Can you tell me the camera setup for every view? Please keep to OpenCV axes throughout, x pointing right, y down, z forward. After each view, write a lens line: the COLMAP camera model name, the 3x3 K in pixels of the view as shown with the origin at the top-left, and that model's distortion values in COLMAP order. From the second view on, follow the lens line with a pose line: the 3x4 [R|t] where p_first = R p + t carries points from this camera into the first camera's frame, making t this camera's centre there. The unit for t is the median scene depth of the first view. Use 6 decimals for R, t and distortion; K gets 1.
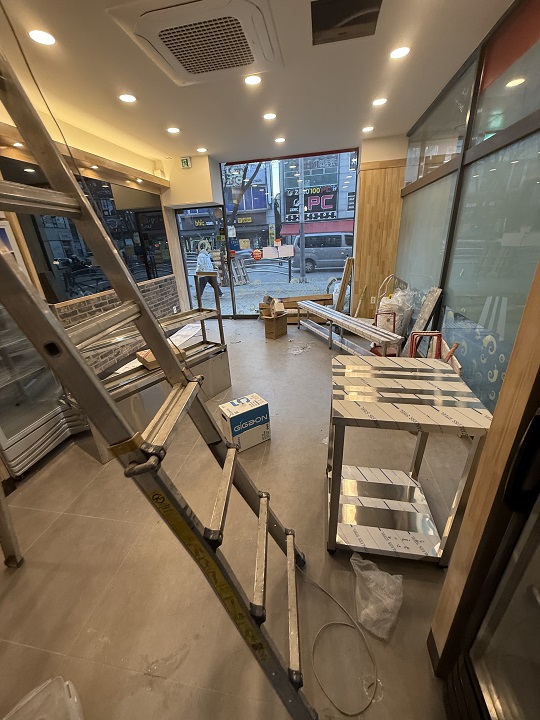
lens RADIAL K [[286.2, 0, 269.1], [0, 286.2, 363.2], [0, 0, 1]] dist [-0.004060, 0.000302]
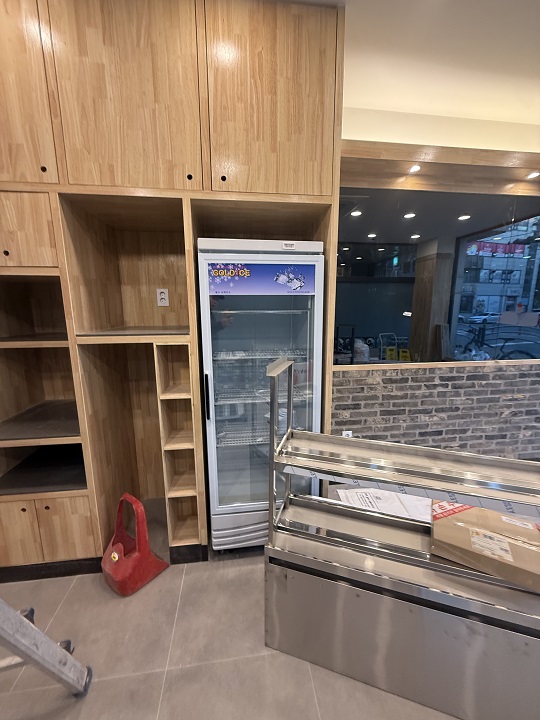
lens RADIAL K [[286.2, 0, 268.3], [0, 286.2, 359.6], [0, 0, 1]] dist [-0.004060, 0.000302]
pose [[0.293645, 0.223297, -0.929468, -0.112883], [-0.389484, 0.915912, 0.096991, -0.152461], [0.872969, 0.333532, 0.355924, 0.401272]]
